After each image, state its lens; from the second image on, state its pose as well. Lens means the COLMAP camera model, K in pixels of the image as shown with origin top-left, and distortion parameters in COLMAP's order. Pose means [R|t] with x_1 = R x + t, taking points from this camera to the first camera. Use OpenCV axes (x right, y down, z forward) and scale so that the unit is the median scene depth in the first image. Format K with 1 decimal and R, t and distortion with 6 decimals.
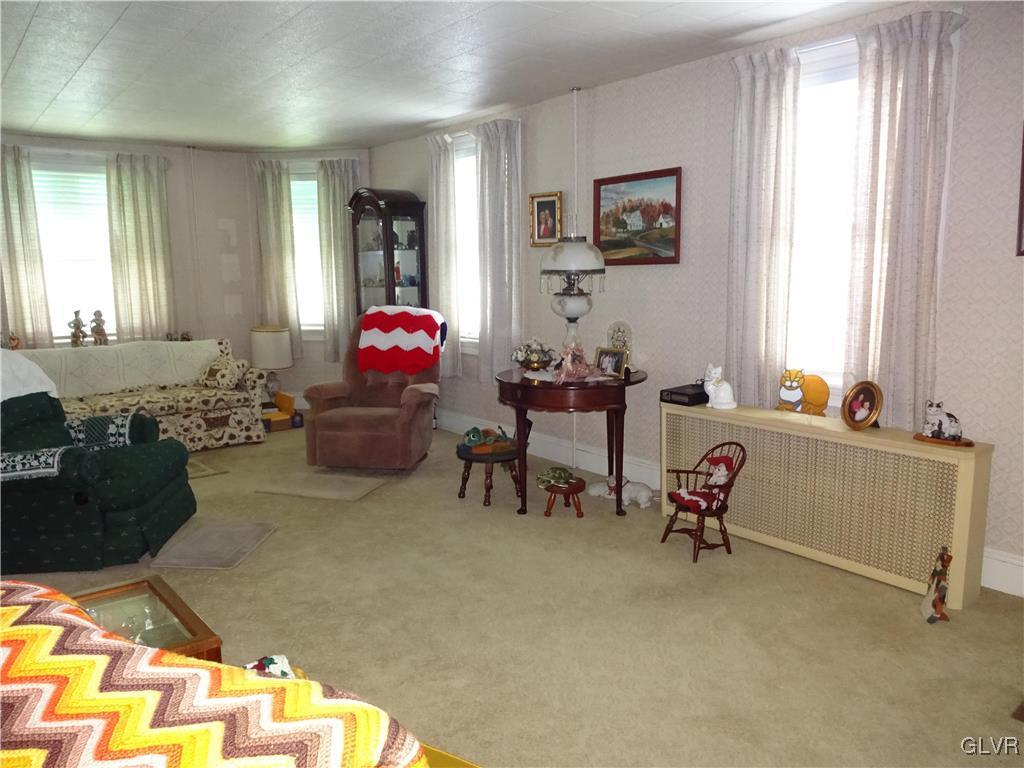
lens RADIAL K [[740.9, 0, 512.0], [0, 740.9, 384.0], [0, 0, 1]] dist [0.062920, -0.155518]
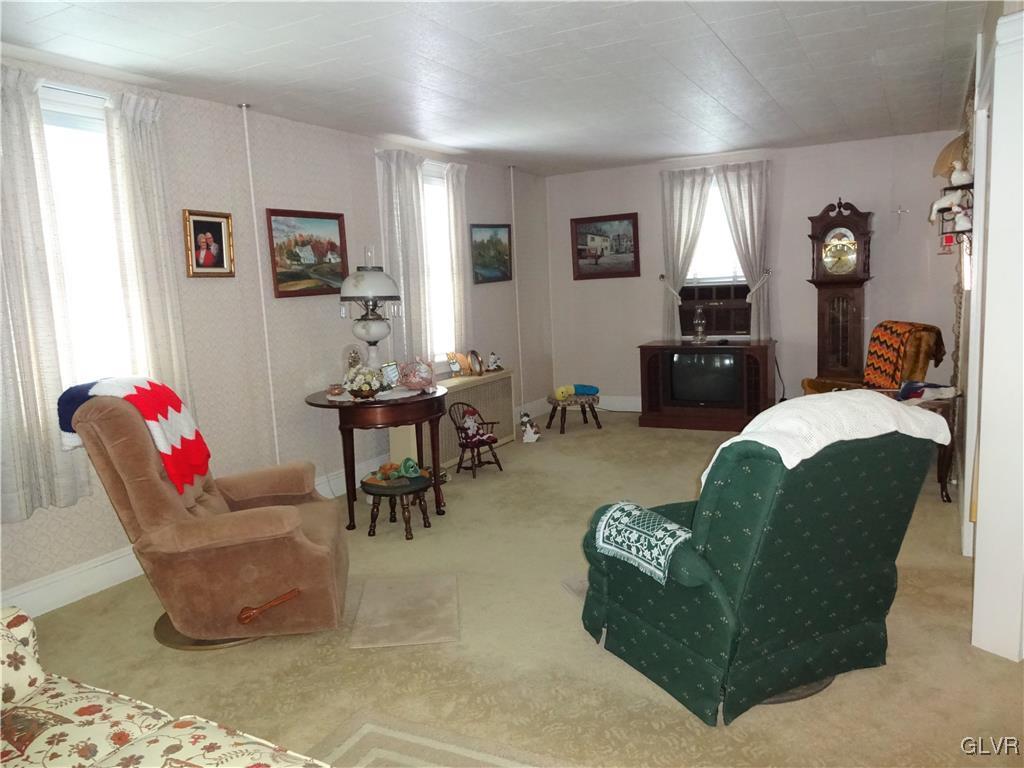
lens RADIAL K [[758.3, 0, 512.0], [0, 758.3, 384.0], [0, 0, 1]] dist [-0.005003, -0.005030]
pose [[-0.395703, -0.091987, 0.913760, -0.841981], [0.198189, 0.962973, 0.182767, -0.160173], [-0.896739, 0.253419, -0.362820, 1.038402]]
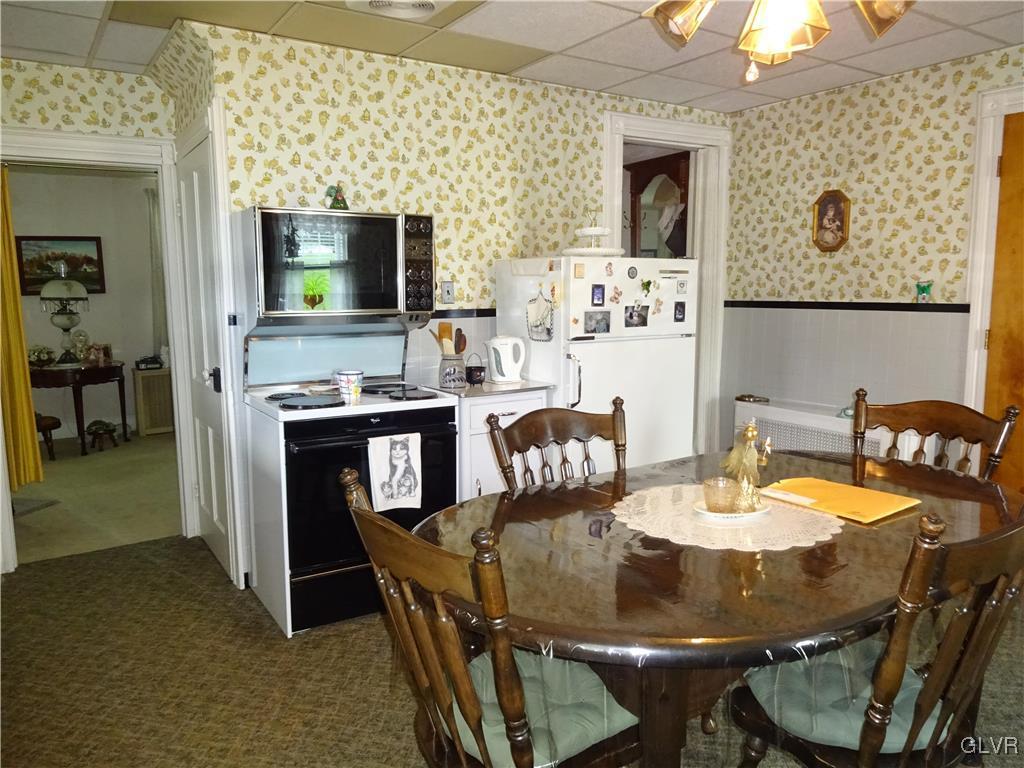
lens RADIAL K [[758.3, 0, 512.0], [0, 758.3, 384.0], [0, 0, 1]] dist [-0.005003, -0.005030]
pose [[0.109908, -0.126068, 0.985914, -1.153337], [0.164195, 0.980598, 0.107084, 0.005120], [-0.980286, 0.150113, 0.128475, -0.073029]]
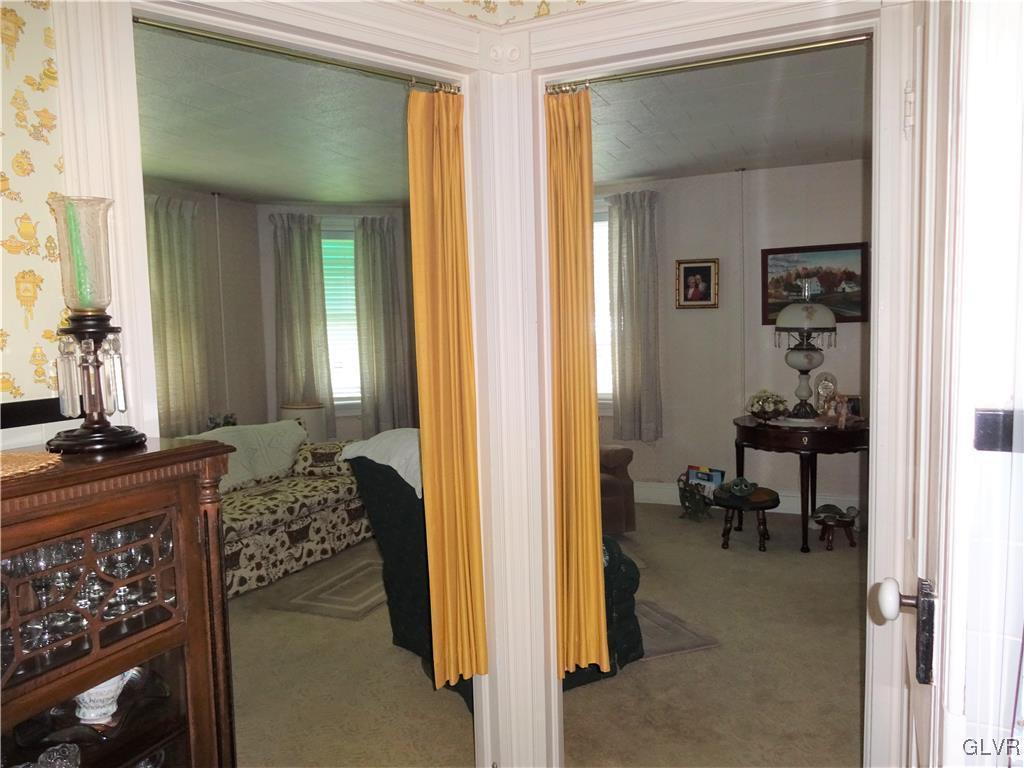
lens RADIAL K [[758.3, 0, 512.0], [0, 758.3, 384.0], [0, 0, 1]] dist [-0.005003, -0.005030]
pose [[0.897164, -0.047157, 0.439173, -0.681847], [0.085542, 0.994010, -0.068014, -0.024875], [-0.433335, 0.098587, 0.895824, 0.145783]]
